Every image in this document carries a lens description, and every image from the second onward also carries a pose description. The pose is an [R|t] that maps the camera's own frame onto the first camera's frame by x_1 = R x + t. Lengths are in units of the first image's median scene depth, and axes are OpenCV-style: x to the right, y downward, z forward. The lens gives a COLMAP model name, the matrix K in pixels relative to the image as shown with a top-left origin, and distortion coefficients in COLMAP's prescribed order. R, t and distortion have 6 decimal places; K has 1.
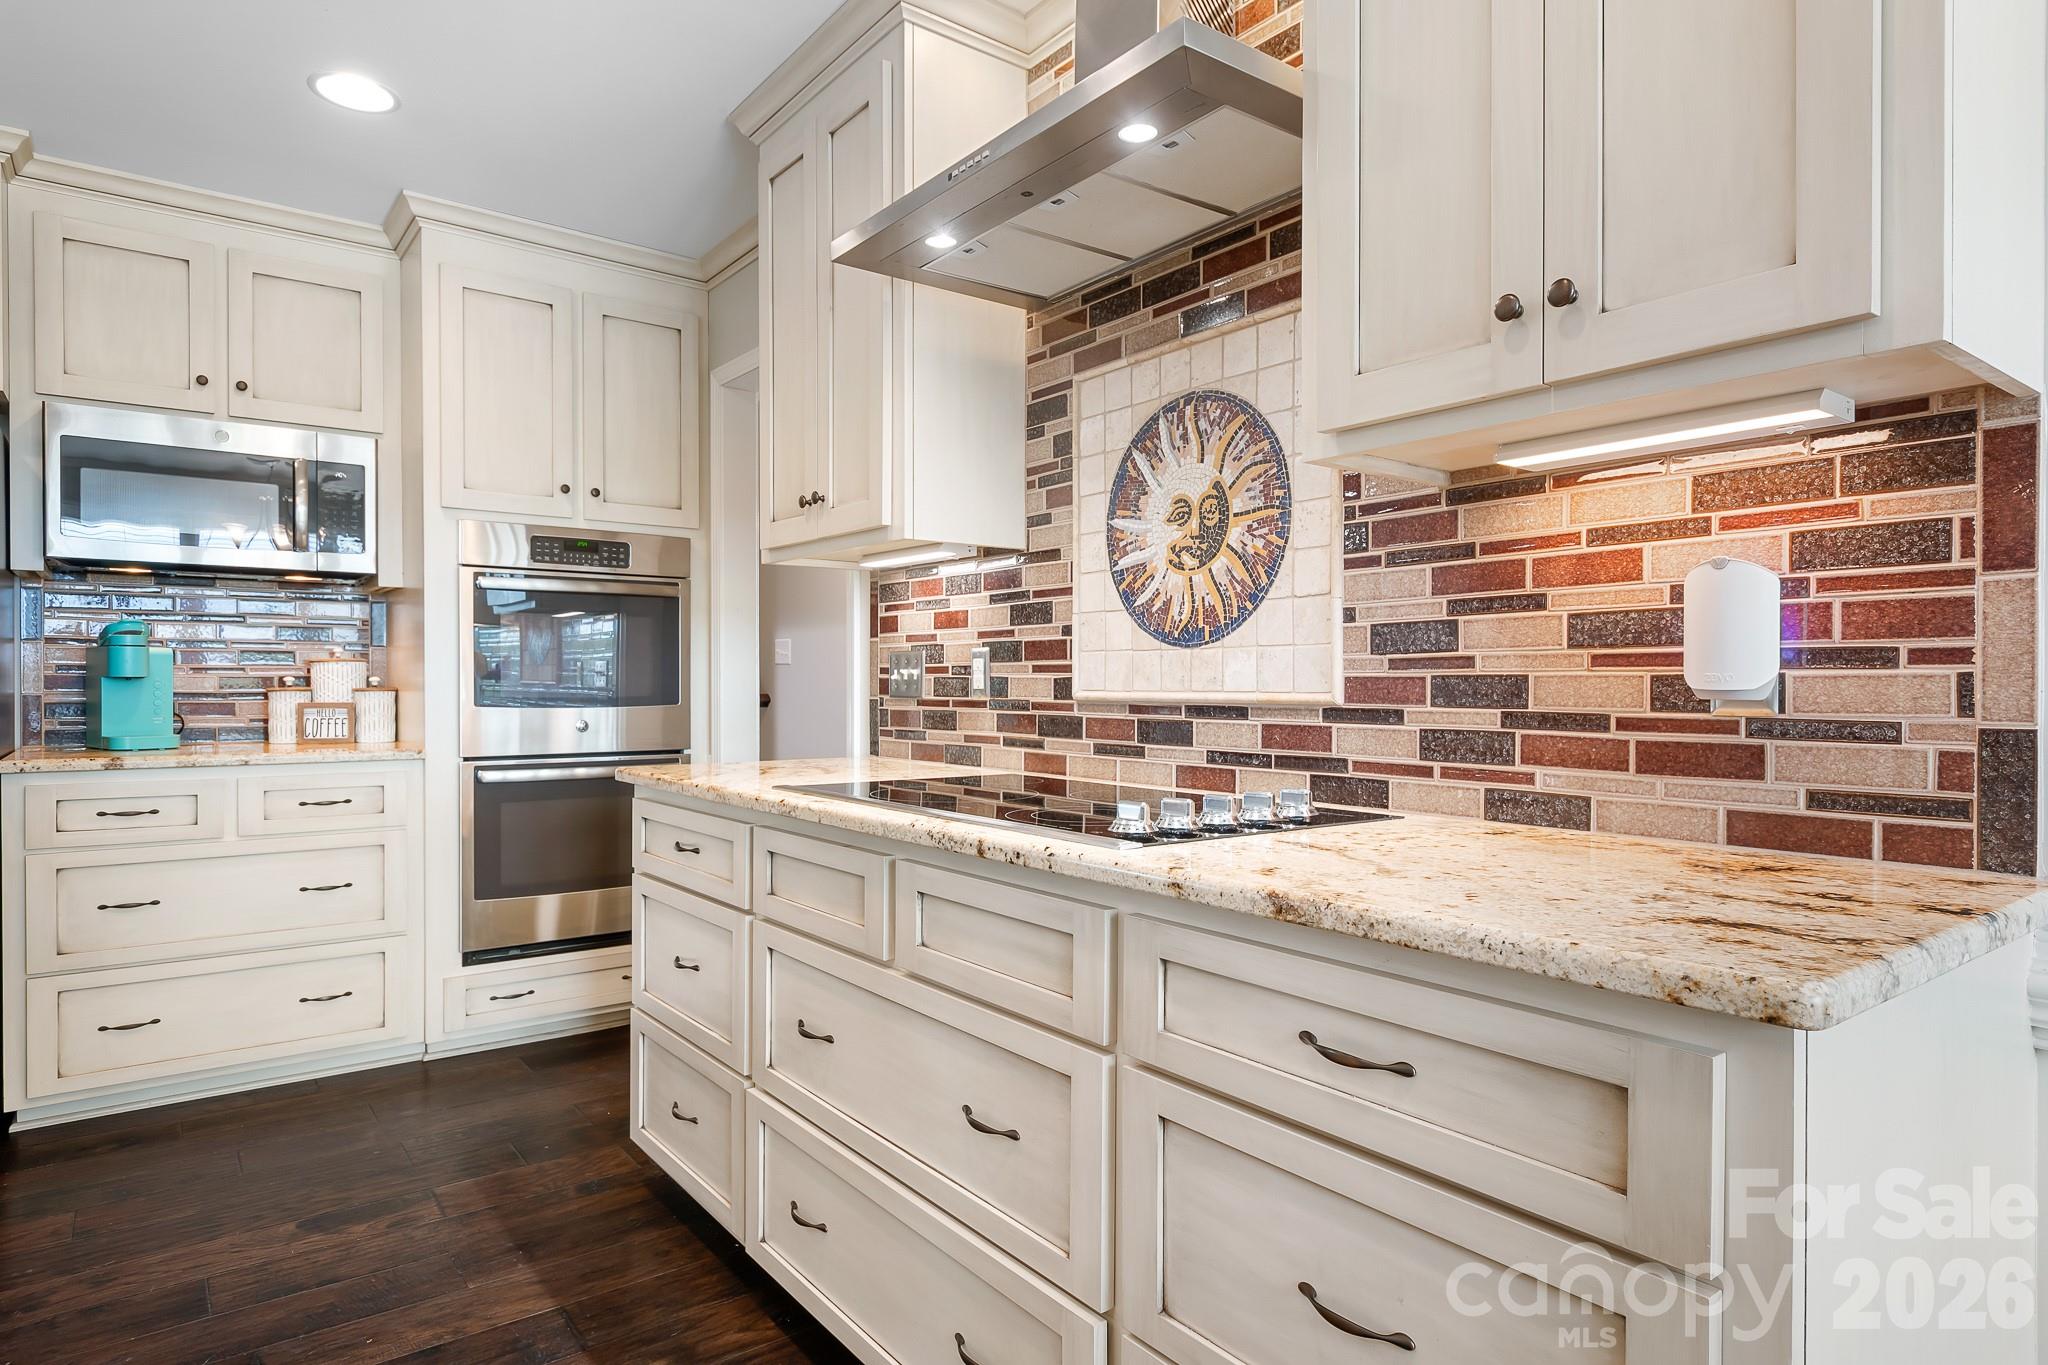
lens RADIAL K [[1126.8, 0, 1033.4], [0, 1126.8, 694.1], [0, 0, 1]] dist [0.000114, -0.003824]
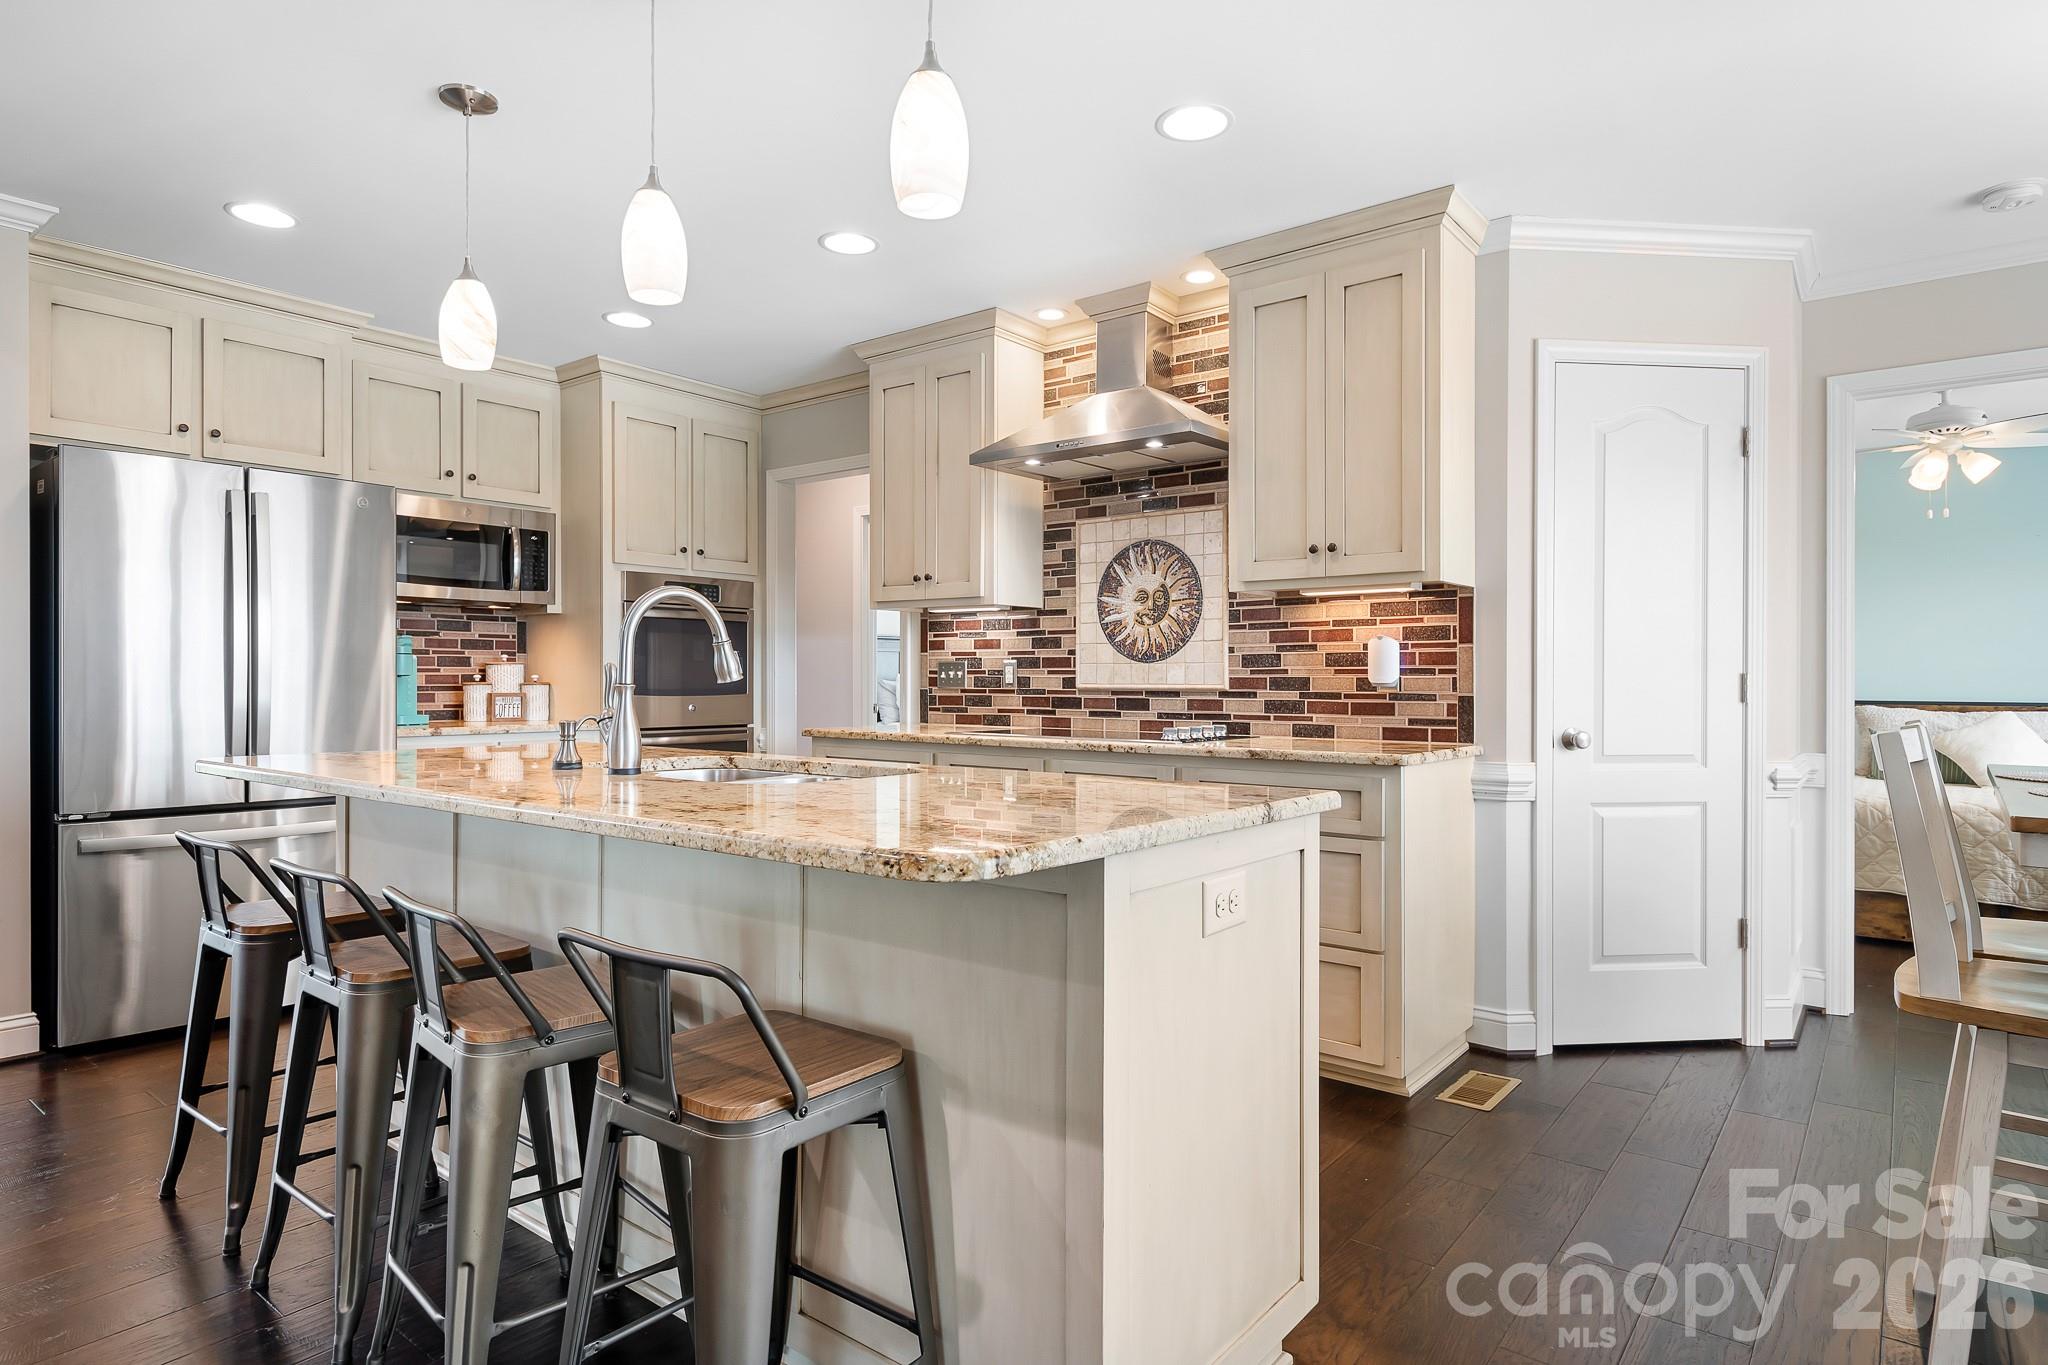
lens RADIAL K [[1126.8, 0, 1005.3], [0, 1126.8, 672.6], [0, 0, 1]] dist [0.000114, -0.003824]
pose [[0.971642, 0.002464, 0.236444, -0.644581], [0.001161, 0.999884, -0.015191, 0.008027], [-0.236454, 0.015035, 0.971526, -1.009184]]
